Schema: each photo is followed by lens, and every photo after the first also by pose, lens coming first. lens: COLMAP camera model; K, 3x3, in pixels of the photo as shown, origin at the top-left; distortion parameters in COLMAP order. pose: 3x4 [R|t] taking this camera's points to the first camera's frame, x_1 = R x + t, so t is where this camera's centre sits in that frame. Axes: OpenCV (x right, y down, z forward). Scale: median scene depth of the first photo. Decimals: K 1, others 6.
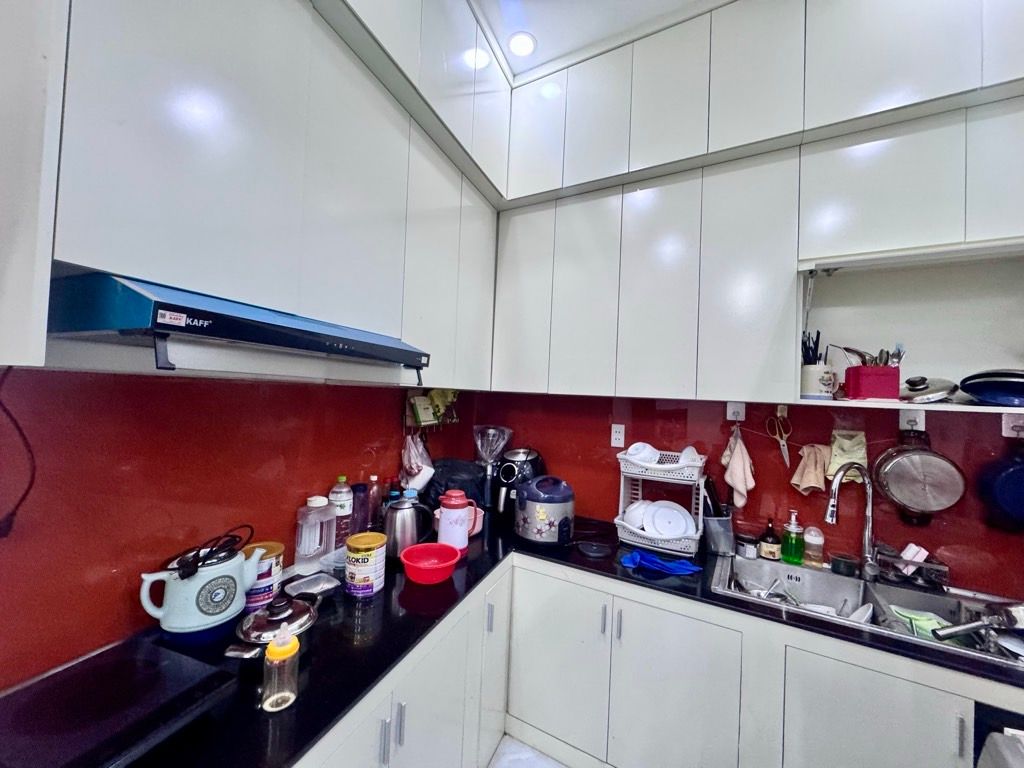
lens RADIAL K [[409.6, 0, 512.0], [0, 409.6, 384.0], [0, 0, 1]] dist [-0.001964, 0.000053]
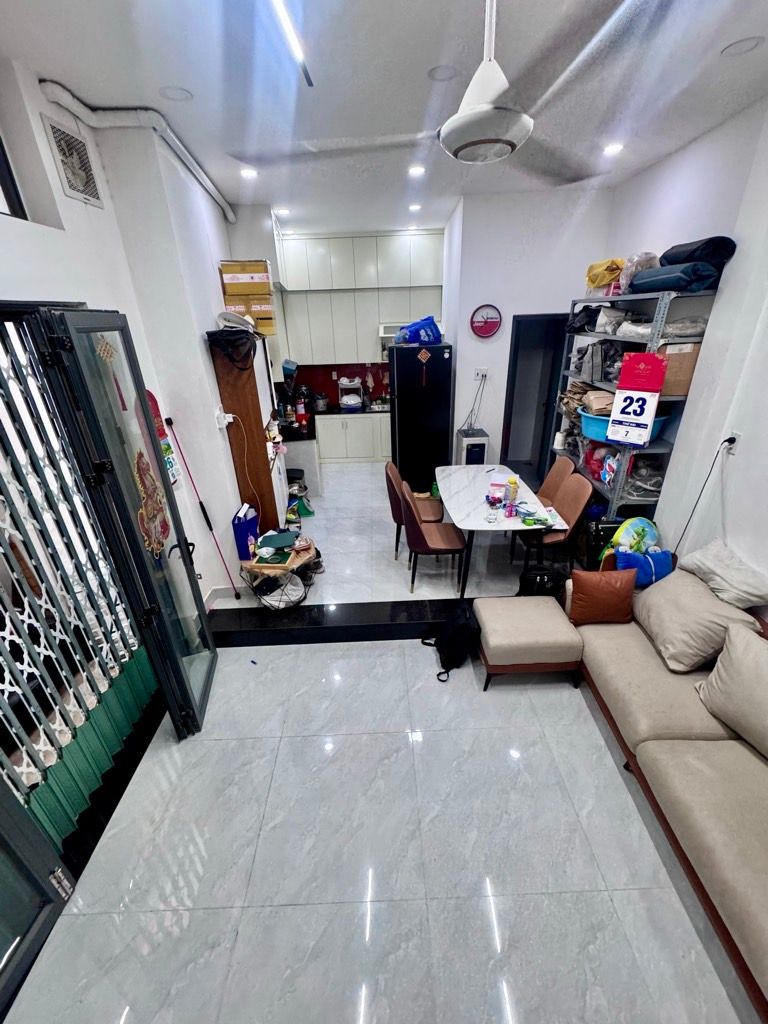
lens RADIAL K [[409.6, 0, 387.3], [0, 409.6, 513.0], [0, 0, 1]] dist [-0.001964, 0.000053]
pose [[0.853986, -0.284975, 0.435313, -1.180937], [0.051614, 0.878938, 0.474136, -0.460247], [-0.517730, -0.382437, 0.765309, -2.217693]]
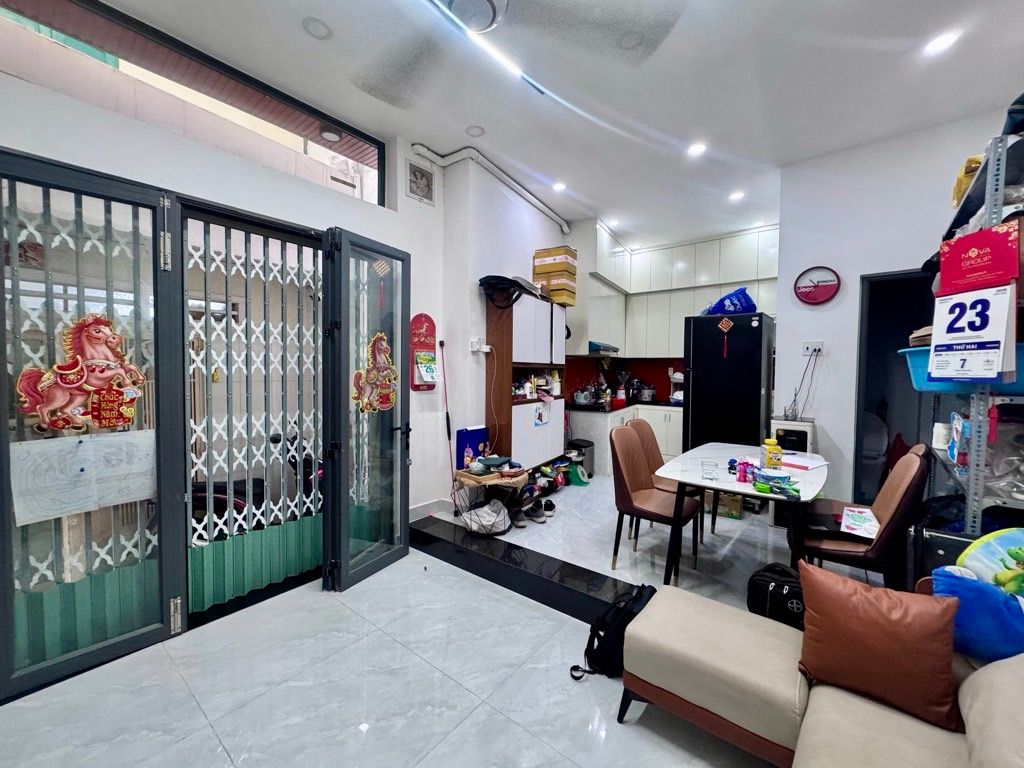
lens RADIAL K [[409.6, 0, 512.0], [0, 409.6, 384.0], [0, 0, 1]] dist [-0.001964, 0.000053]
pose [[0.987775, -0.025297, -0.153822, -0.483252], [0.034241, 0.997856, 0.055777, 0.015873], [0.152081, -0.060362, 0.986523, -2.413263]]
